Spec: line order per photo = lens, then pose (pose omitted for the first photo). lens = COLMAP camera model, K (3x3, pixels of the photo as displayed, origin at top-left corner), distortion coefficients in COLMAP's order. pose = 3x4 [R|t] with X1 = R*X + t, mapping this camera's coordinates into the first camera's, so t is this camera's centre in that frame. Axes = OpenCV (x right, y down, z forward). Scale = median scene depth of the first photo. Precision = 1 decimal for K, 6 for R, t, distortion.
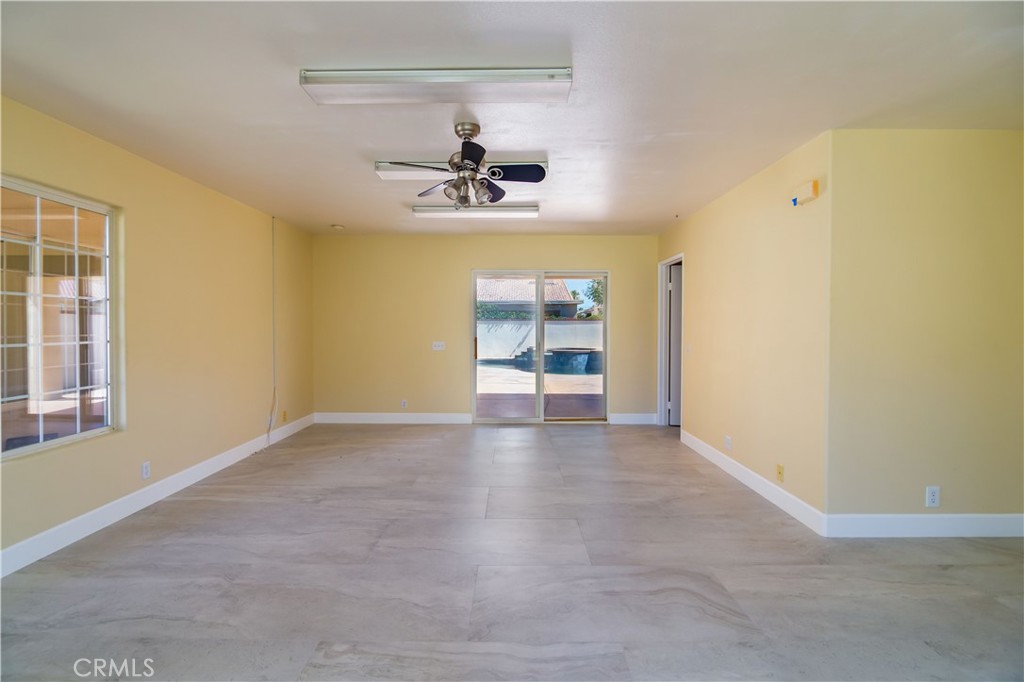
lens RADIAL K [[467.1, 0, 508.3], [0, 467.1, 329.7], [0, 0, 1]] dist [-0.013459, -0.000646]
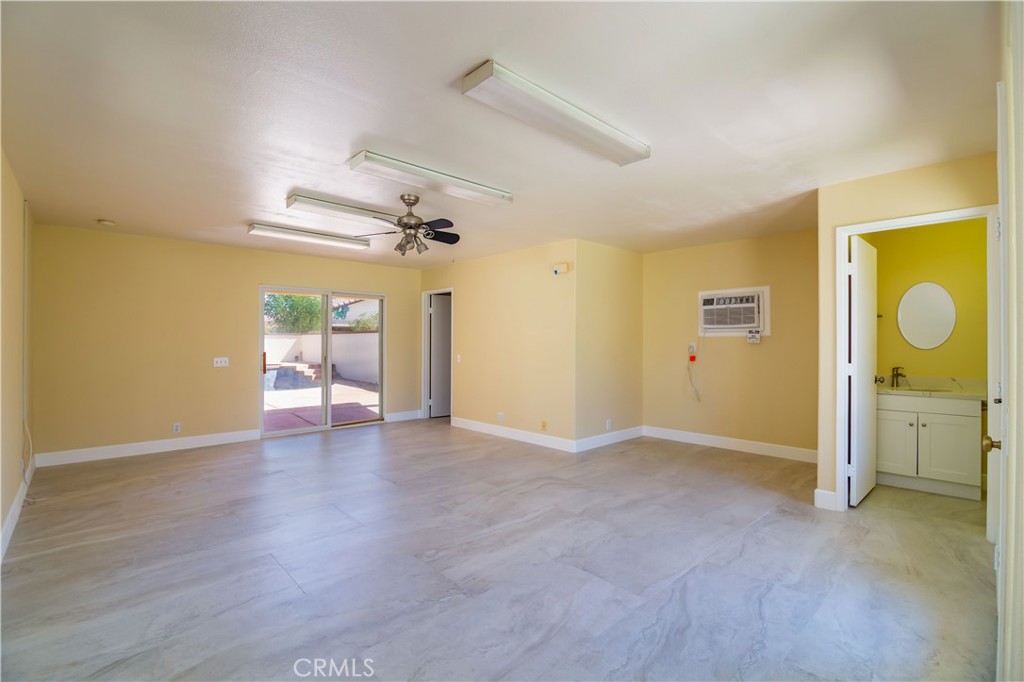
lens RADIAL K [[460.5, 0, 512.0], [0, 460.5, 341.0], [0, 0, 1]] dist [-0.009809, -0.000421]
pose [[0.725045, -0.000088, 0.688701, -0.725535], [0.005228, 0.999972, -0.005376, -0.000424], [-0.688682, 0.007498, 0.725025, -0.172341]]
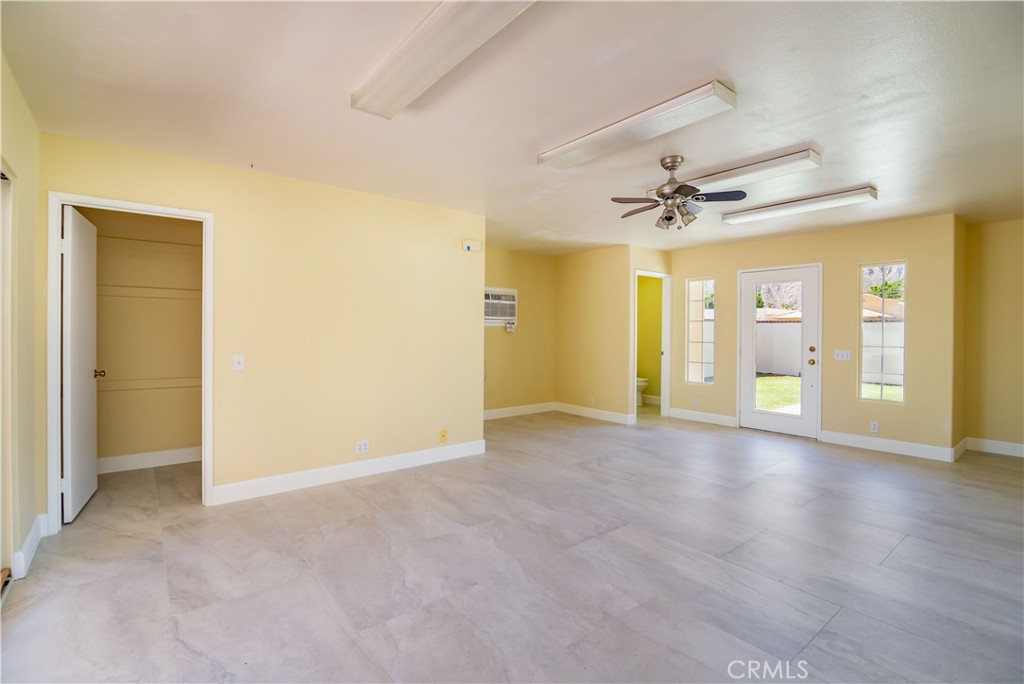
lens RADIAL K [[469.7, 0, 525.3], [0, 469.7, 333.8], [0, 0, 1]] dist [-0.010979, -0.001148]
pose [[-0.649828, -0.009047, 0.760028, -0.666844], [-0.004061, 0.999956, 0.008432, -0.007613], [-0.760071, 0.002393, -0.649836, 1.836138]]
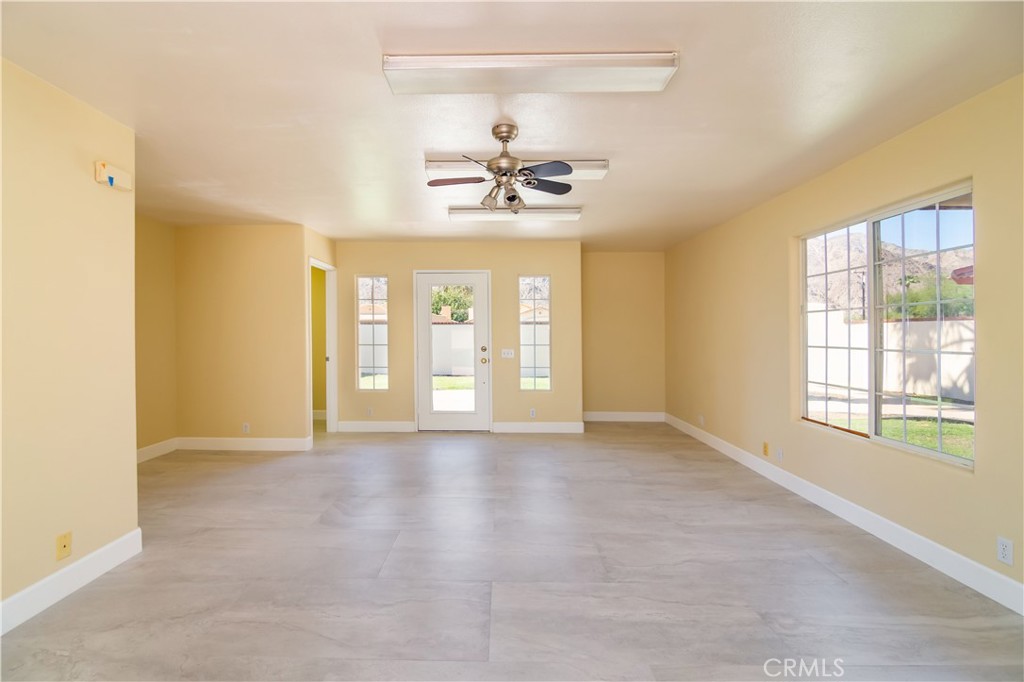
lens RADIAL K [[472.3, 0, 491.4], [0, 472.3, 336.3], [0, 0, 1]] dist [-0.014206, -0.000958]
pose [[-0.999931, 0.000588, 0.011761, -0.059035], [0.000707, 0.999949, 0.010104, -0.010390], [-0.011755, 0.010111, -0.999880, 1.793237]]
